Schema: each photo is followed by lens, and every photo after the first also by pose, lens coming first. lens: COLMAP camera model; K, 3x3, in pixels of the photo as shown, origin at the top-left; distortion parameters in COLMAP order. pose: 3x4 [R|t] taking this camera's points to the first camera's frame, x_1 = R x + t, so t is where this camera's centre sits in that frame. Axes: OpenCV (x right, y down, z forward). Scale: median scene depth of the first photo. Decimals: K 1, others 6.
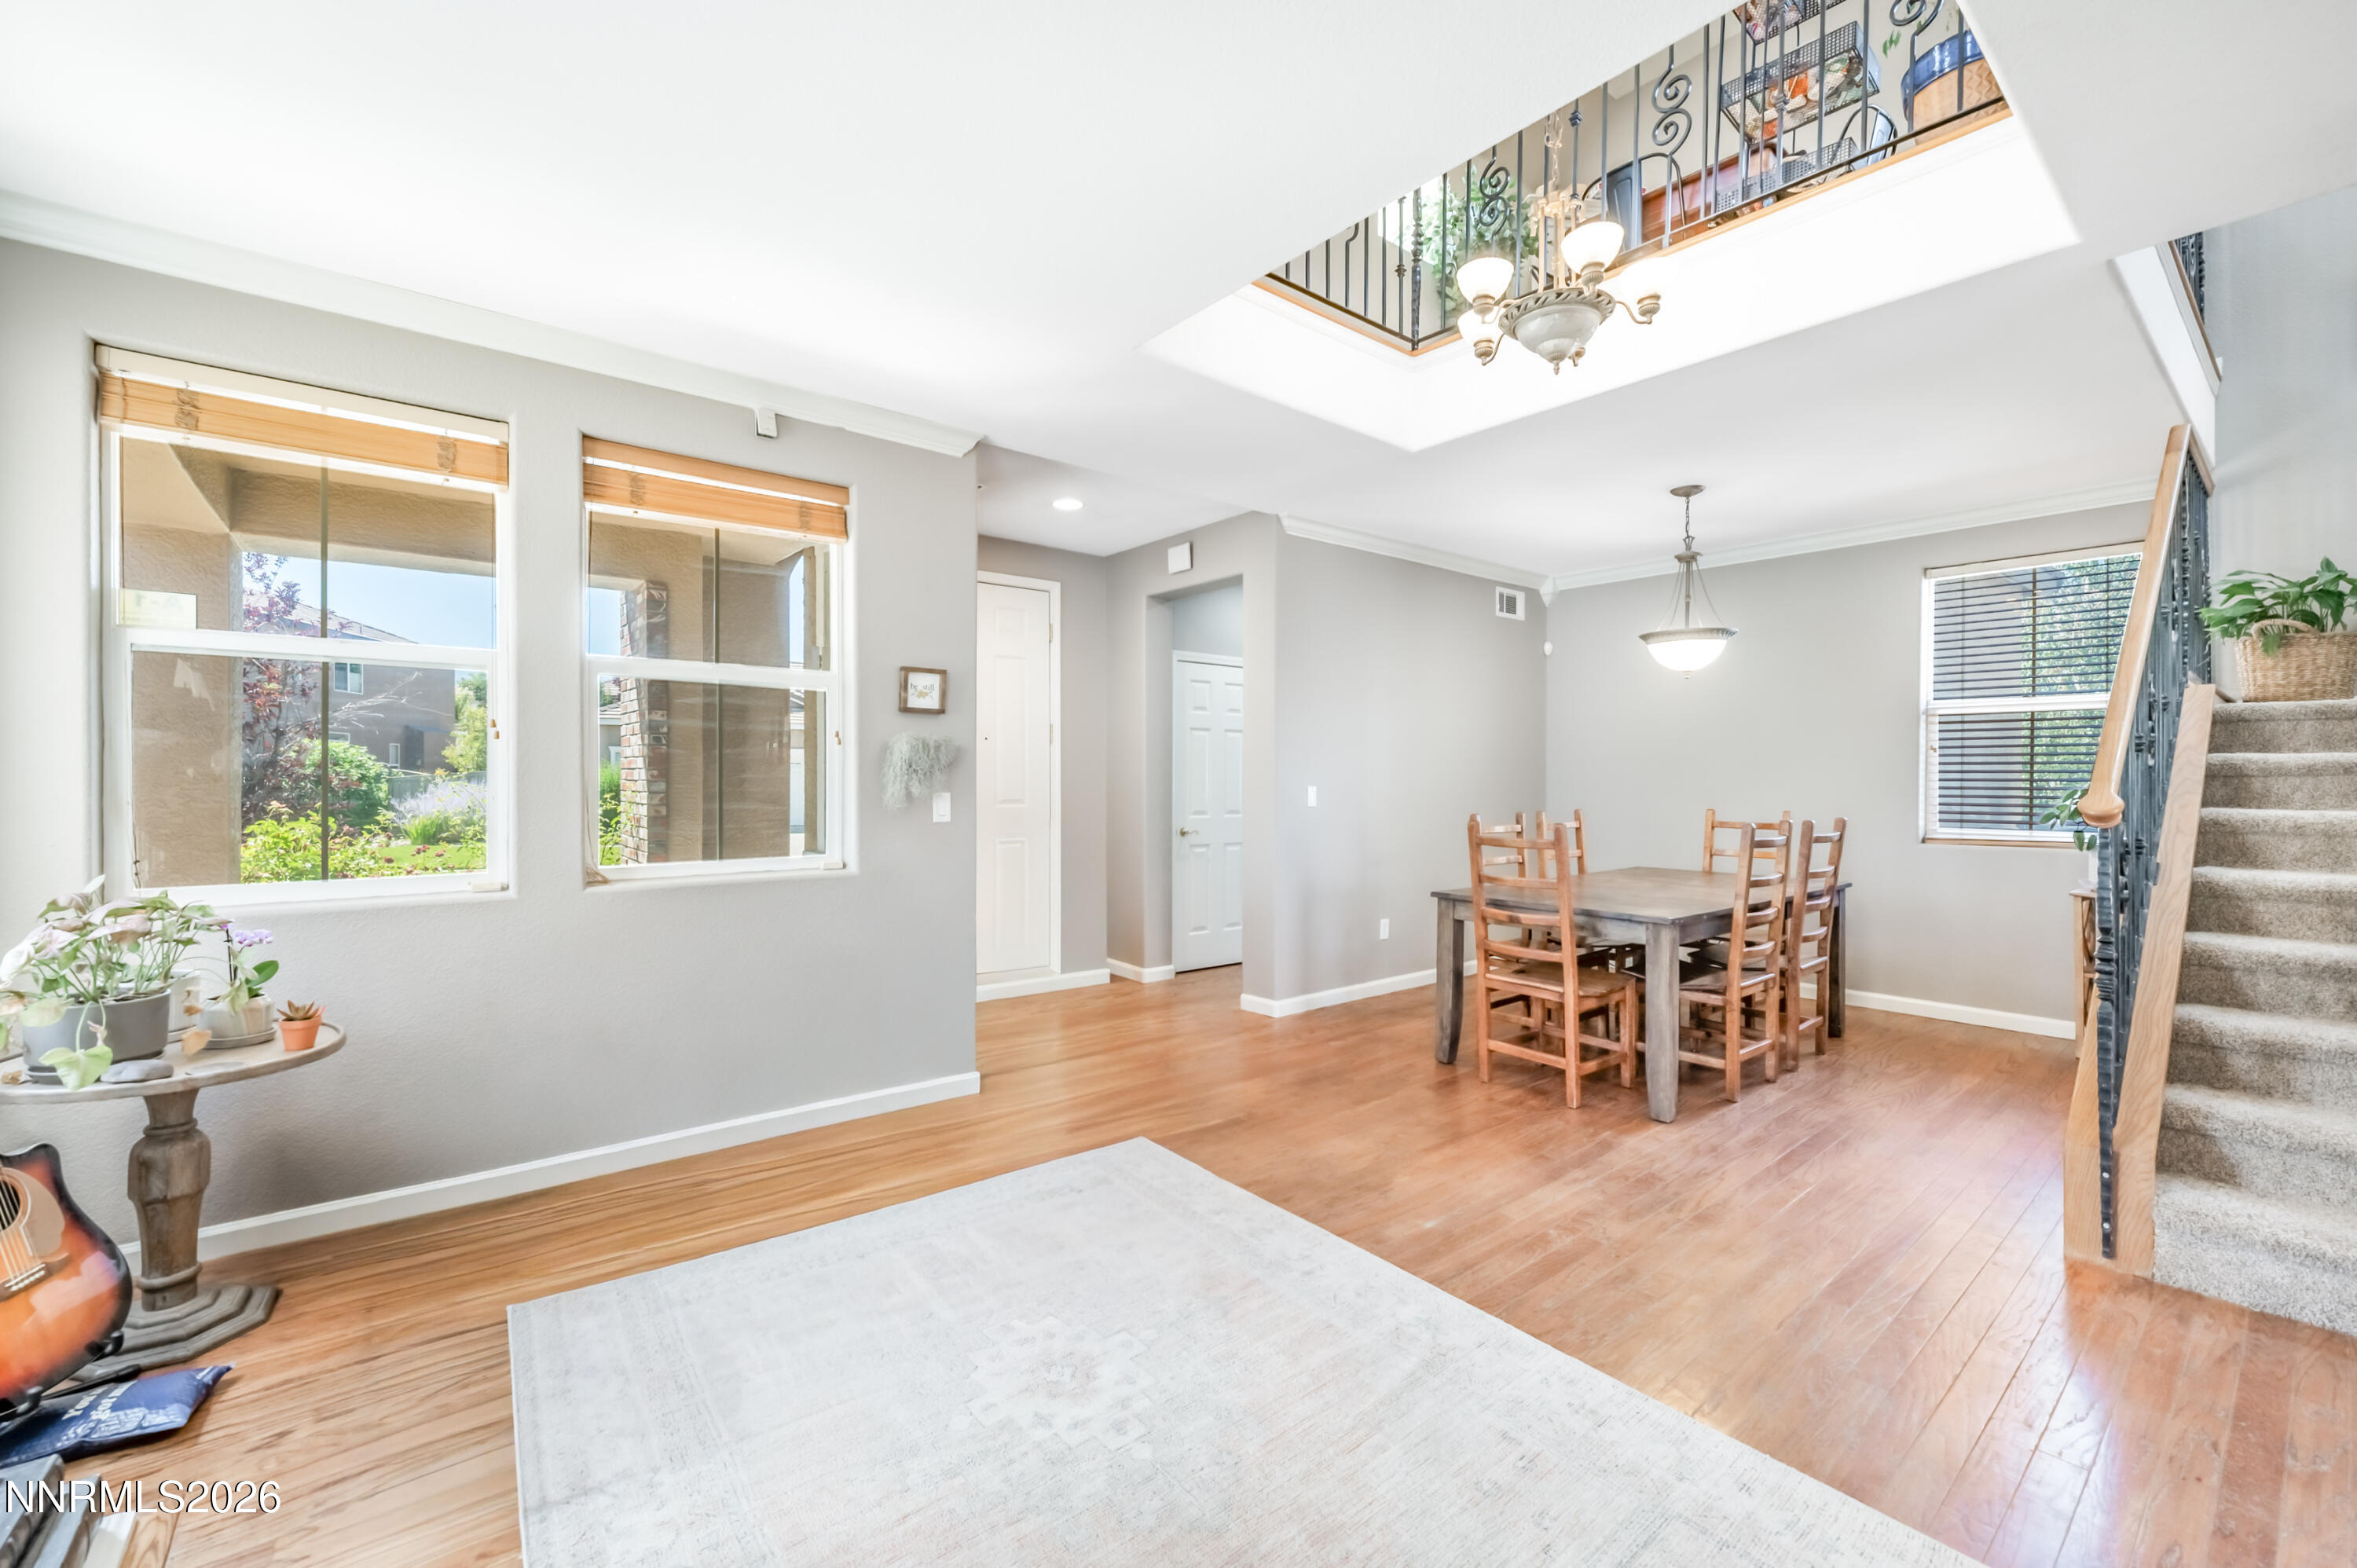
lens RADIAL K [[952.9, 0, 1181.2], [0, 952.9, 780.5], [0, 0, 1]] dist [-0.002292, 0.000302]
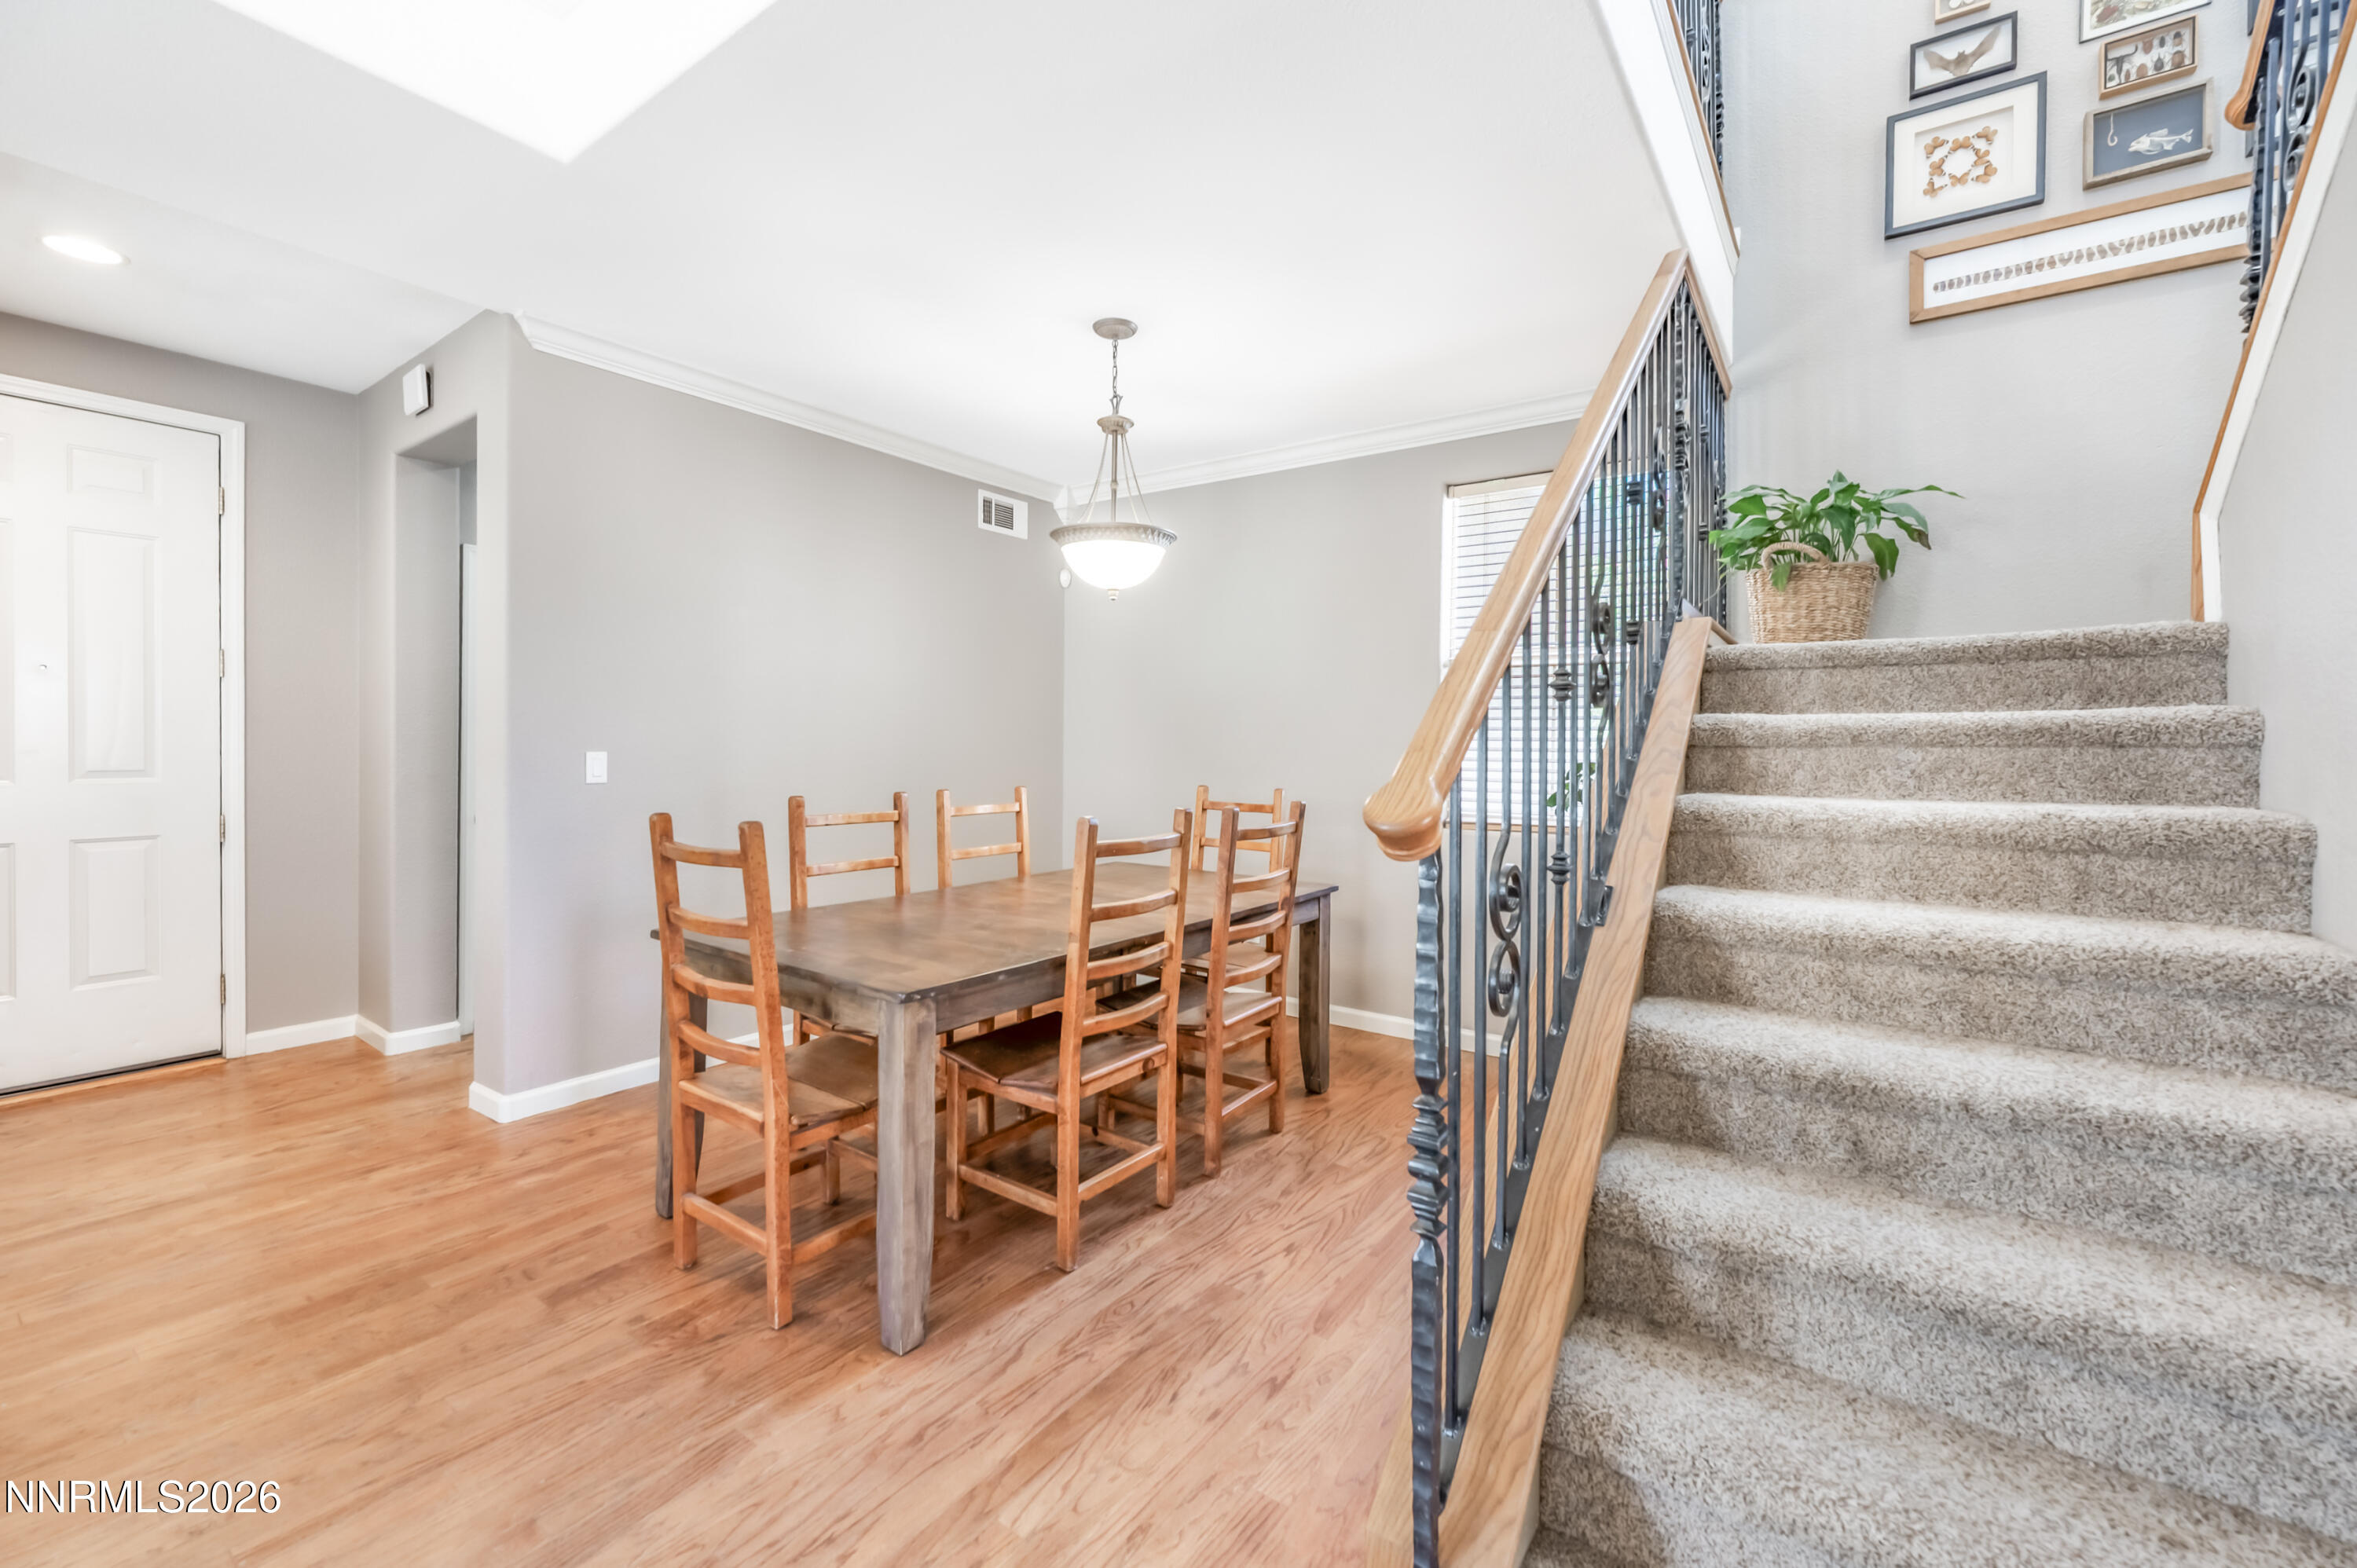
lens RADIAL K [[952.9, 0, 1165.6], [0, 952.9, 747.3], [0, 0, 1]] dist [-0.002292, 0.000302]
pose [[0.967341, 0.007875, 0.253357, 0.483722], [-0.008494, 0.999963, 0.001350, -0.001360], [-0.253337, -0.003458, 0.967372, 0.390923]]
